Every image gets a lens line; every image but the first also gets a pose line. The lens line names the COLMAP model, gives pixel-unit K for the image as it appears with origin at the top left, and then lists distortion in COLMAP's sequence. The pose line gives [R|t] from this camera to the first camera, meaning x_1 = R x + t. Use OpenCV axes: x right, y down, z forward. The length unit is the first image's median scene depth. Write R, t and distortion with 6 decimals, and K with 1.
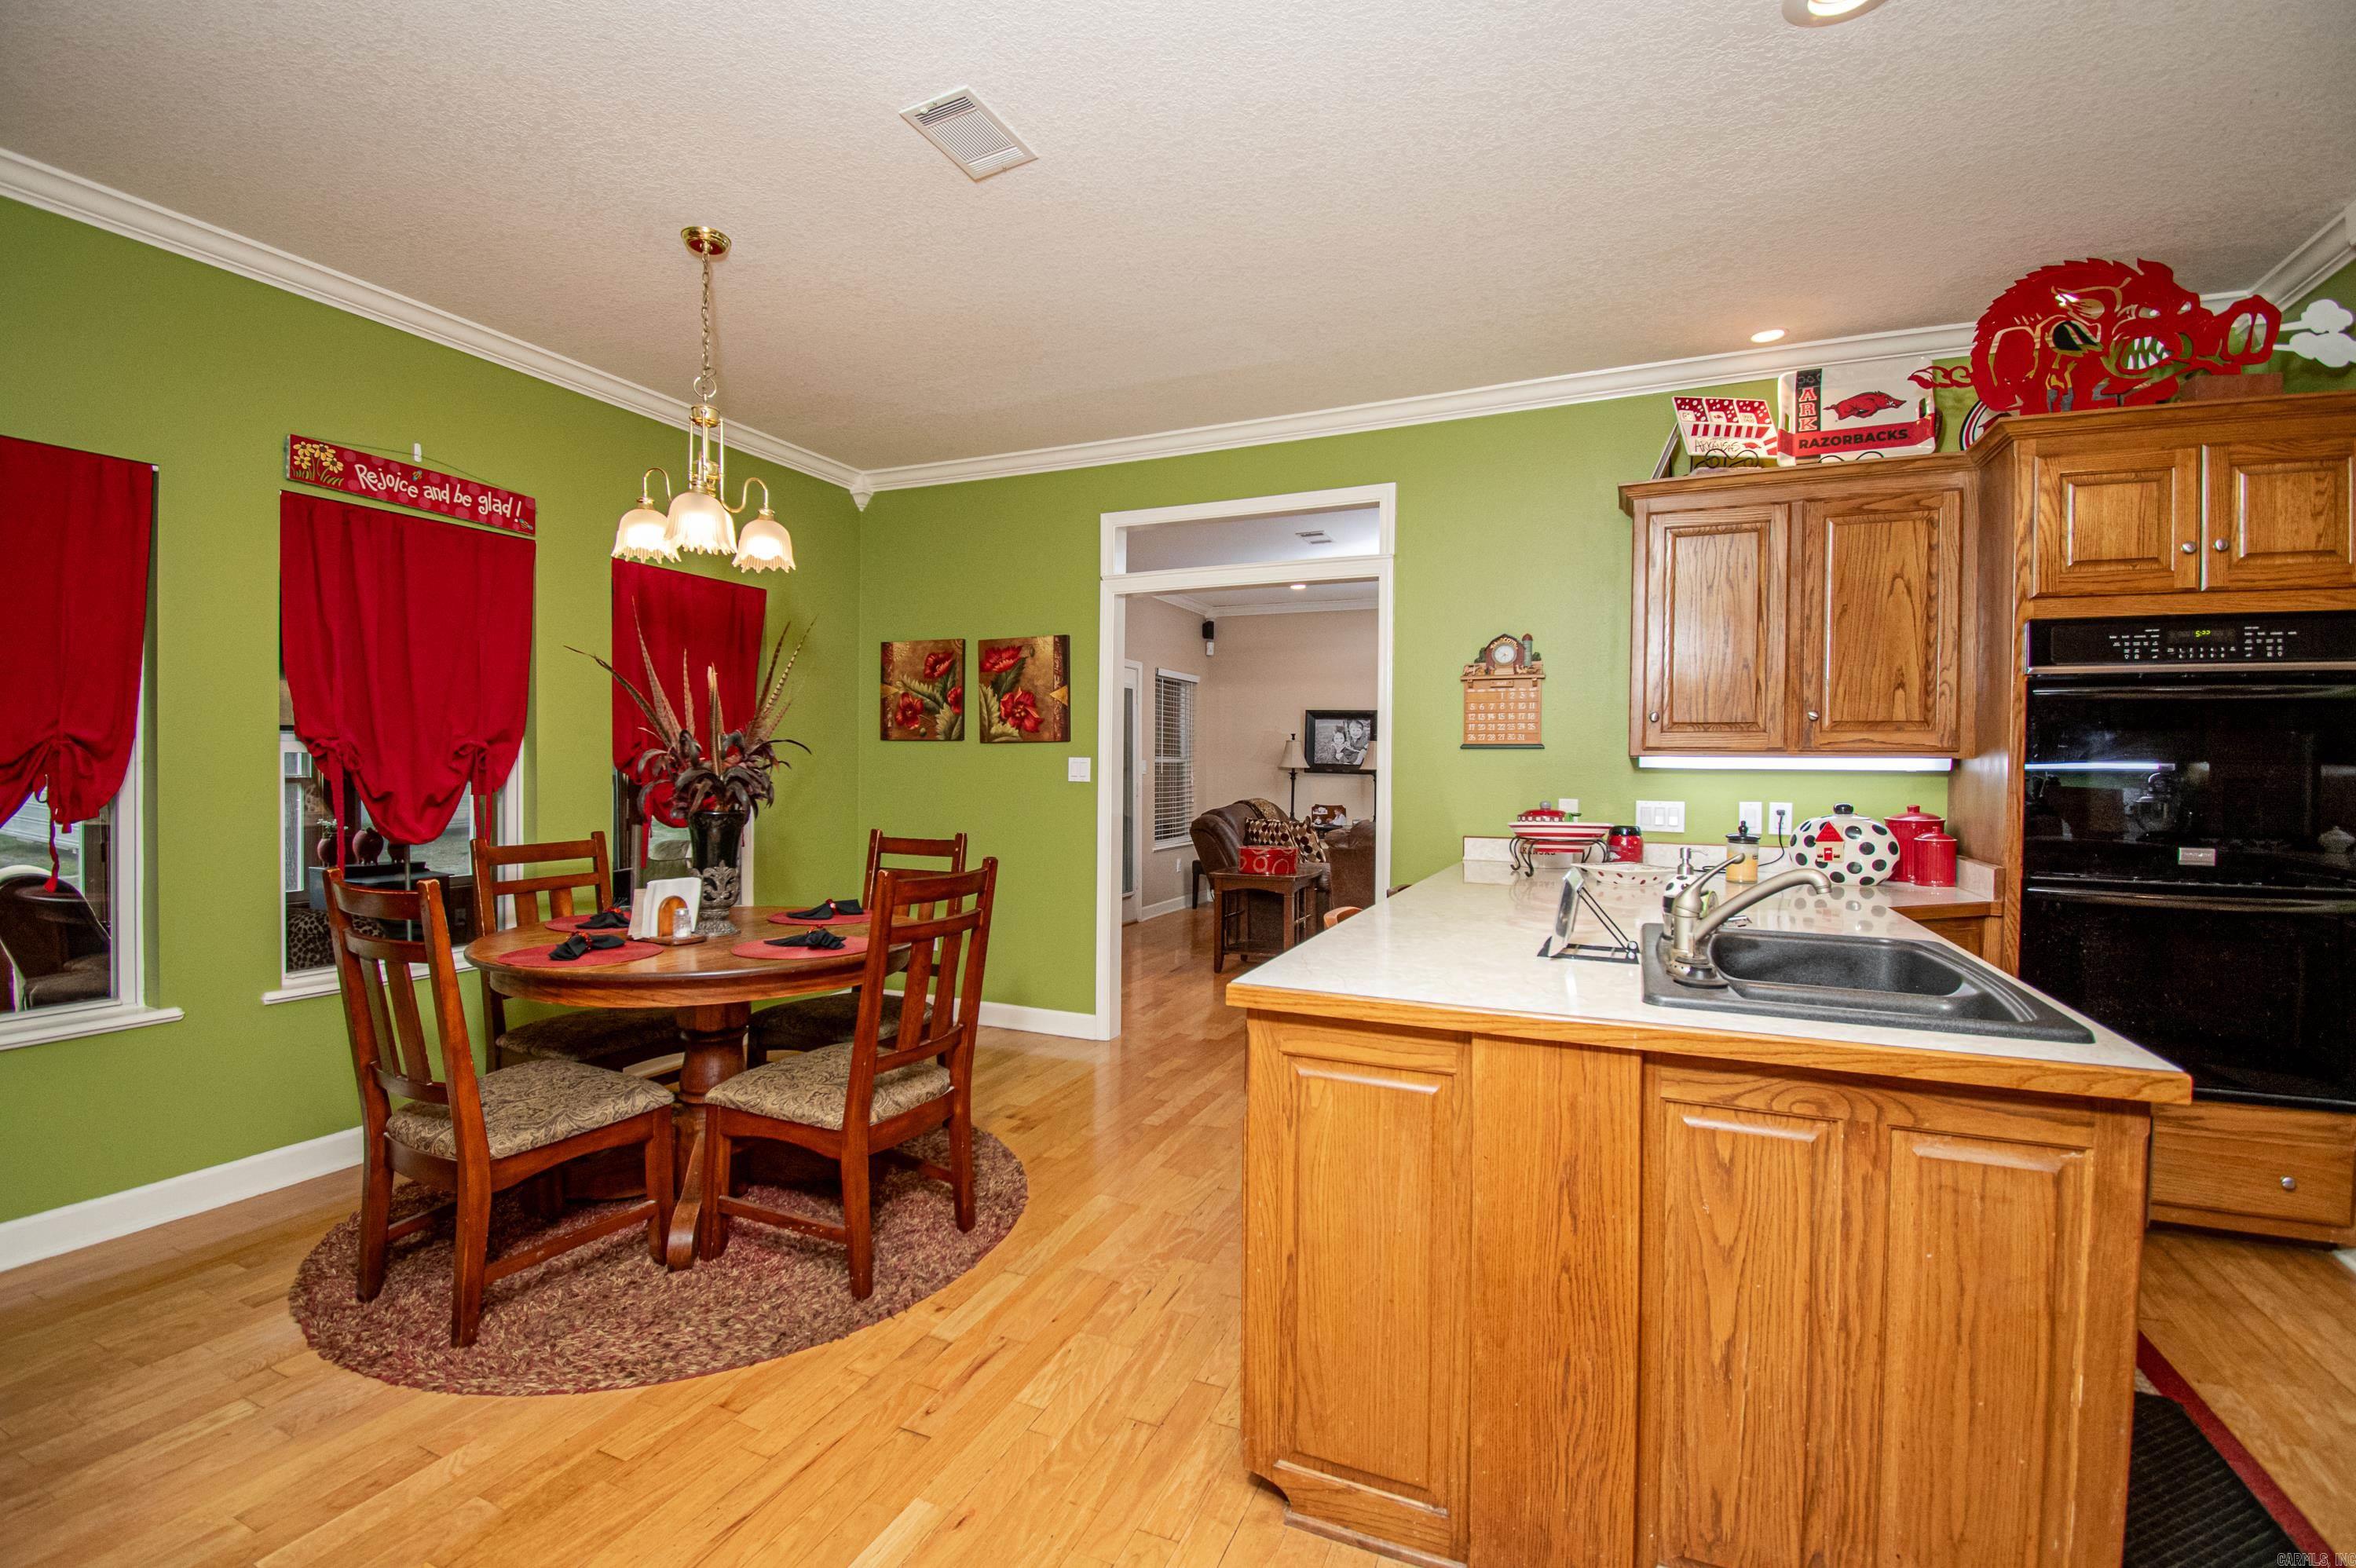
lens RADIAL K [[1046.0, 0, 1162.3], [0, 1046.0, 784.4], [0, 0, 1]] dist [0.001967, -0.017362]
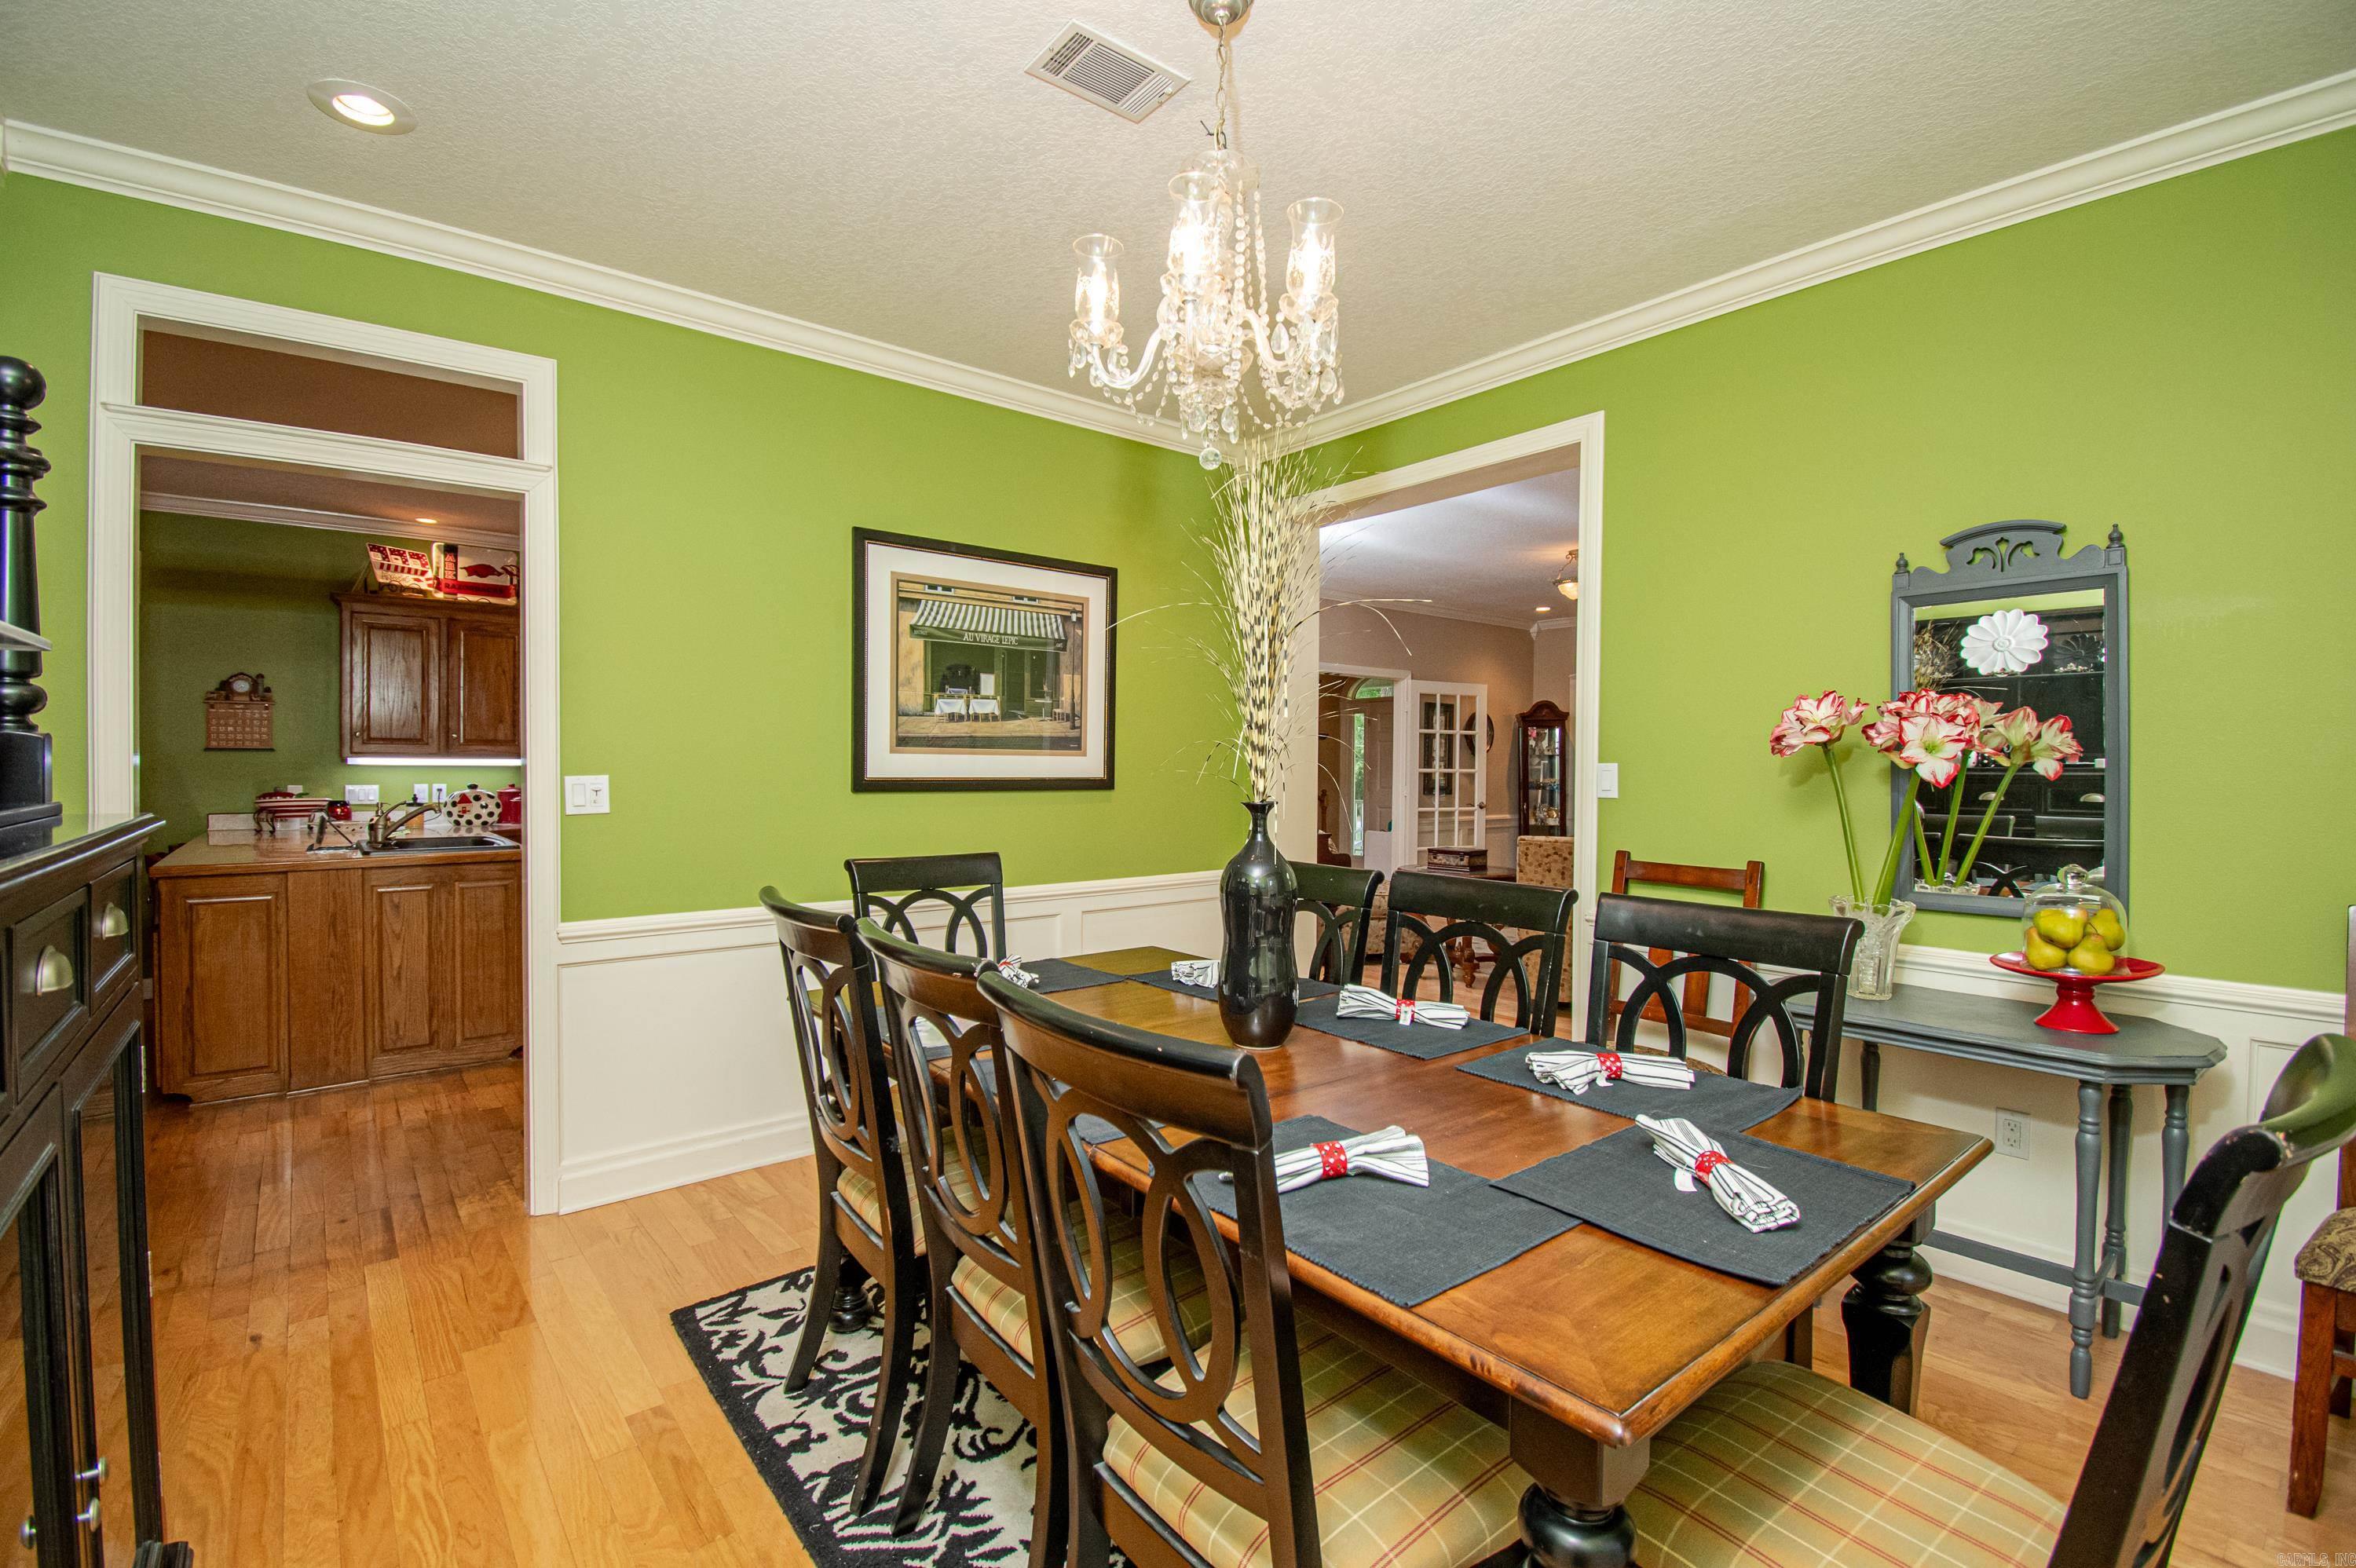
lens RADIAL K [[1046.0, 0, 1174.5], [0, 1046.0, 777.7], [0, 0, 1]] dist [0.001967, -0.017362]
pose [[0.439516, -0.013326, 0.898136, -0.562792], [0.013024, 0.999879, 0.008462, 0.010504], [-0.898141, 0.007978, 0.439636, -1.130654]]
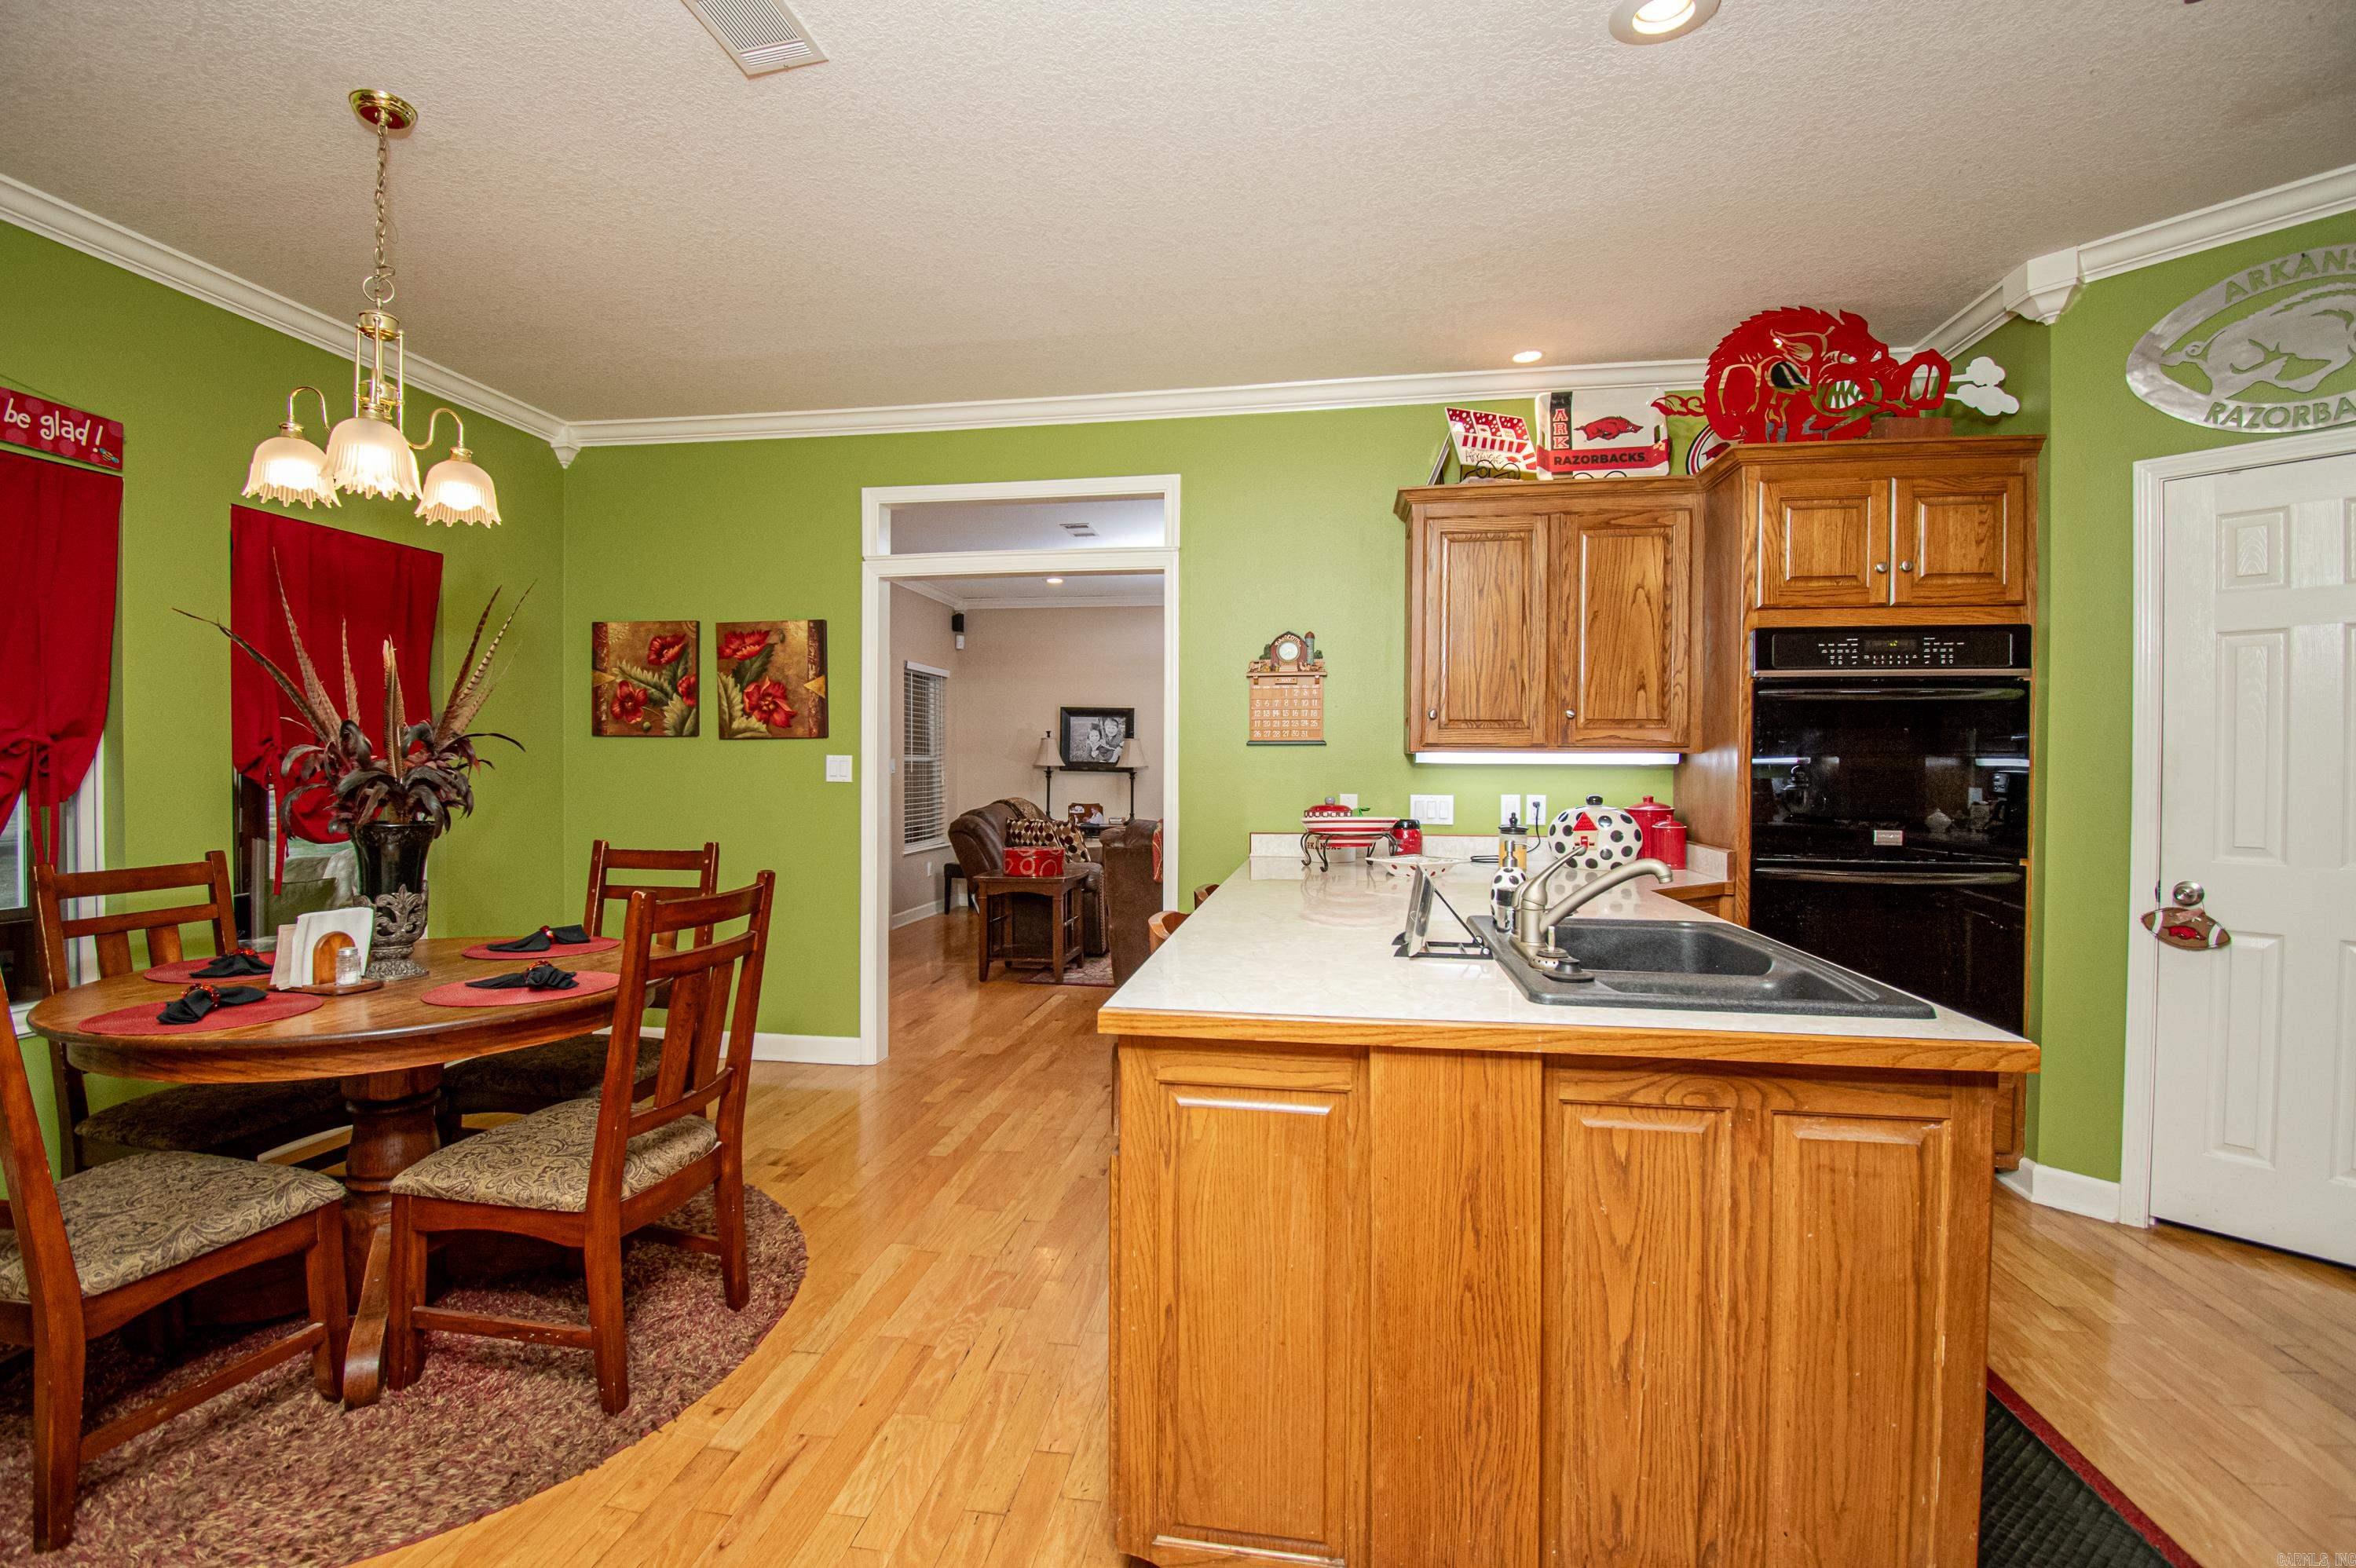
lens RADIAL K [[1046.0, 0, 1169.4], [0, 1046.0, 782.1], [0, 0, 1]] dist [0.001967, -0.017362]
pose [[0.965363, -0.009503, 0.260738, -0.065888], [0.009722, 0.999953, 0.000450, -0.000096], [-0.260730, 0.002101, 0.965409, 0.082520]]
